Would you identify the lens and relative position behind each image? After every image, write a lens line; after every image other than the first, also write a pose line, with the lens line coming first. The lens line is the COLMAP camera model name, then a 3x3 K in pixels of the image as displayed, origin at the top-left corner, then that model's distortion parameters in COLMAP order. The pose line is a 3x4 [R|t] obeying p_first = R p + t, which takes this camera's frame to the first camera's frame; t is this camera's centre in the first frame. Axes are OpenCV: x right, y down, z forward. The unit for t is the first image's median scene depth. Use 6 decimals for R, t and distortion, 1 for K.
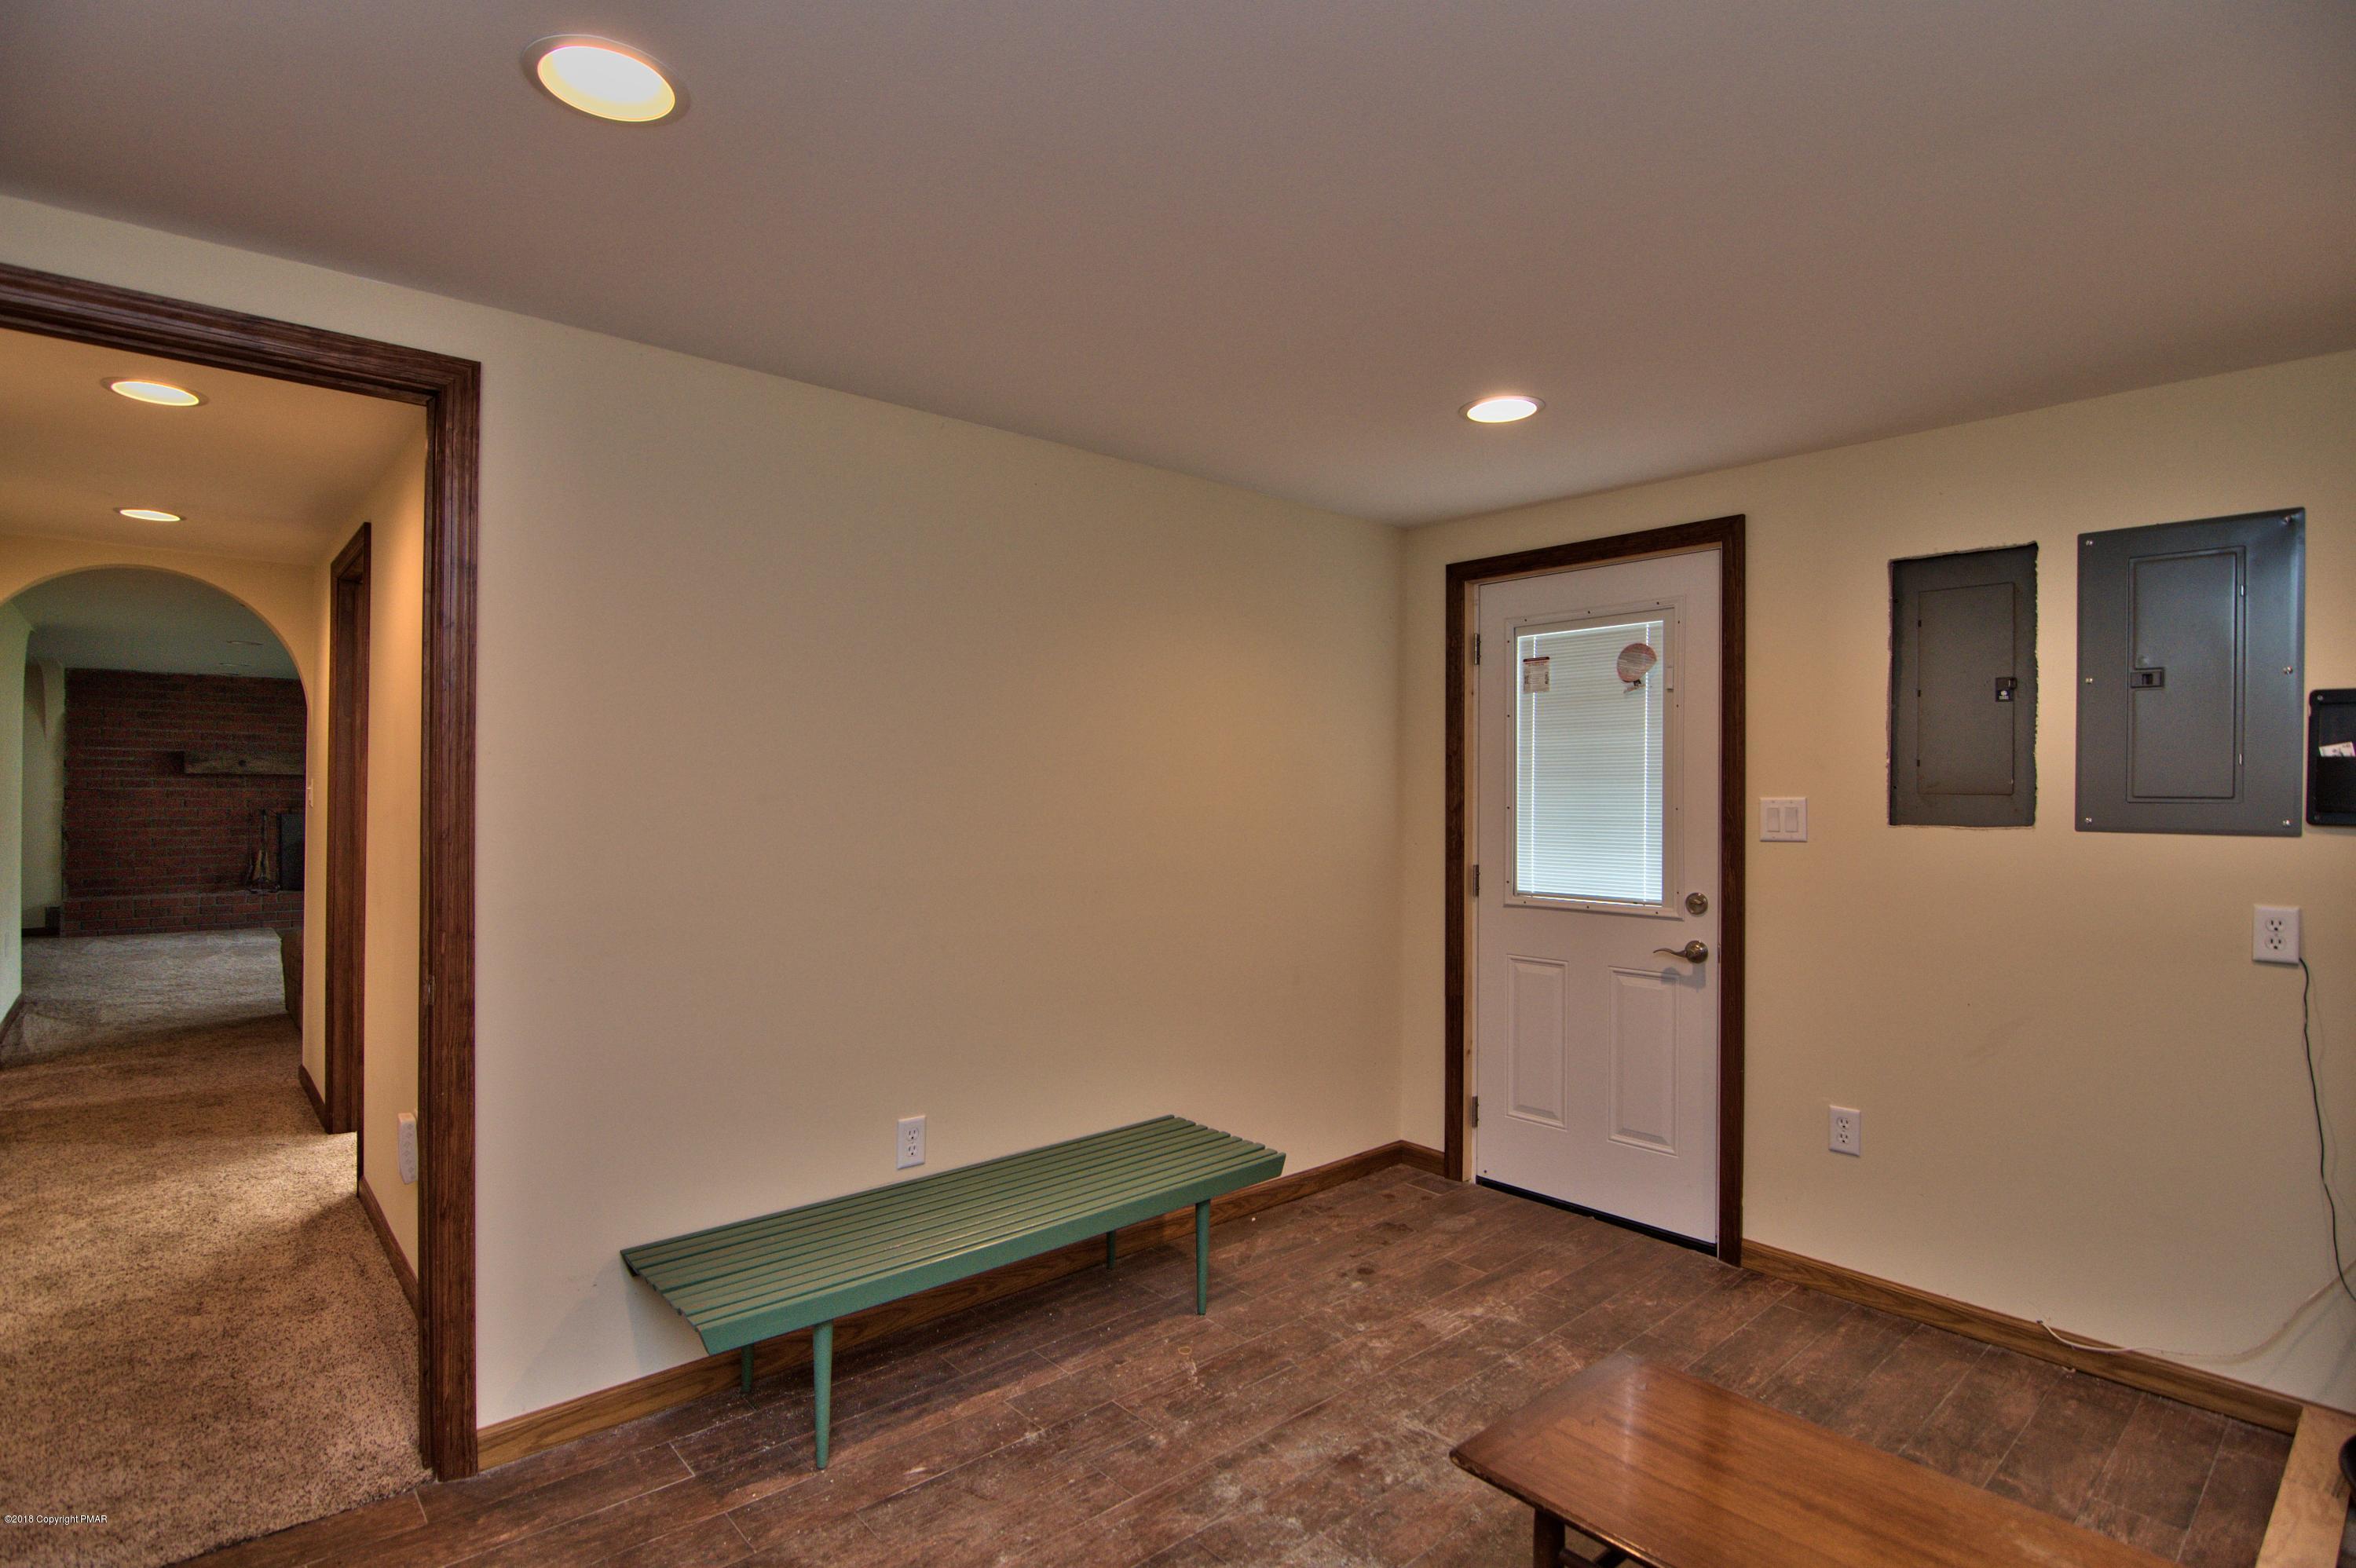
lens RADIAL K [[1168.9, 0, 1173.6], [0, 1168.9, 789.8], [0, 0, 1]] dist [-0.017045, -0.001015]
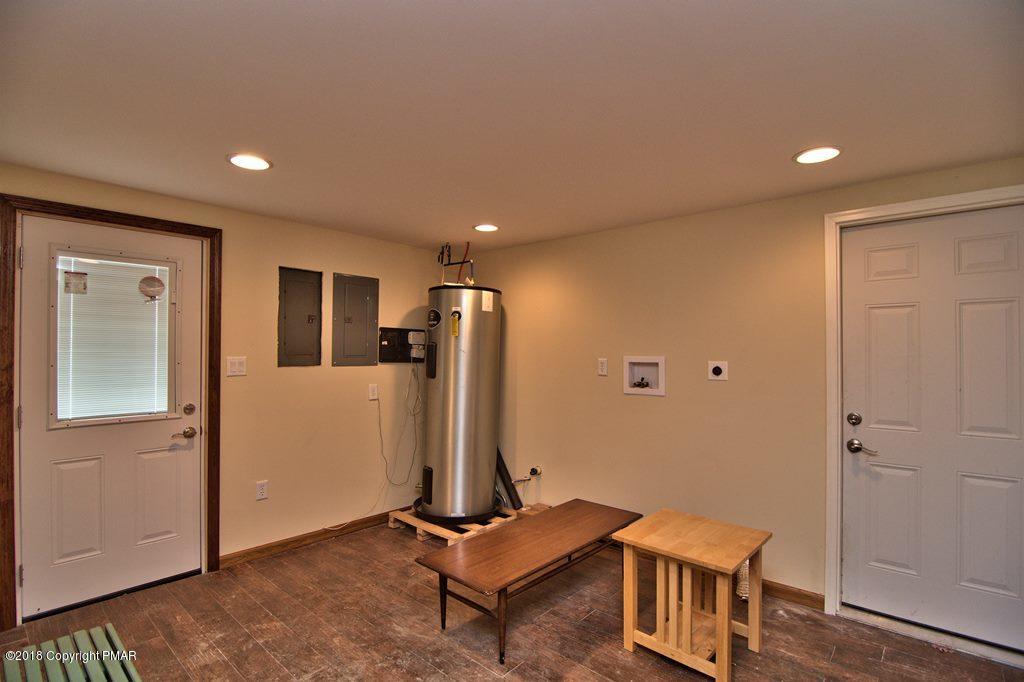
lens RADIAL K [[487.5, 0, 510.8], [0, 487.5, 346.1], [0, 0, 1]] dist [-0.012776, -0.005893]
pose [[-0.127297, 0.002132, 0.991862, -0.499358], [-0.008751, 0.999956, -0.003272, -0.016592], [-0.991826, -0.009096, -0.127272, 0.576107]]
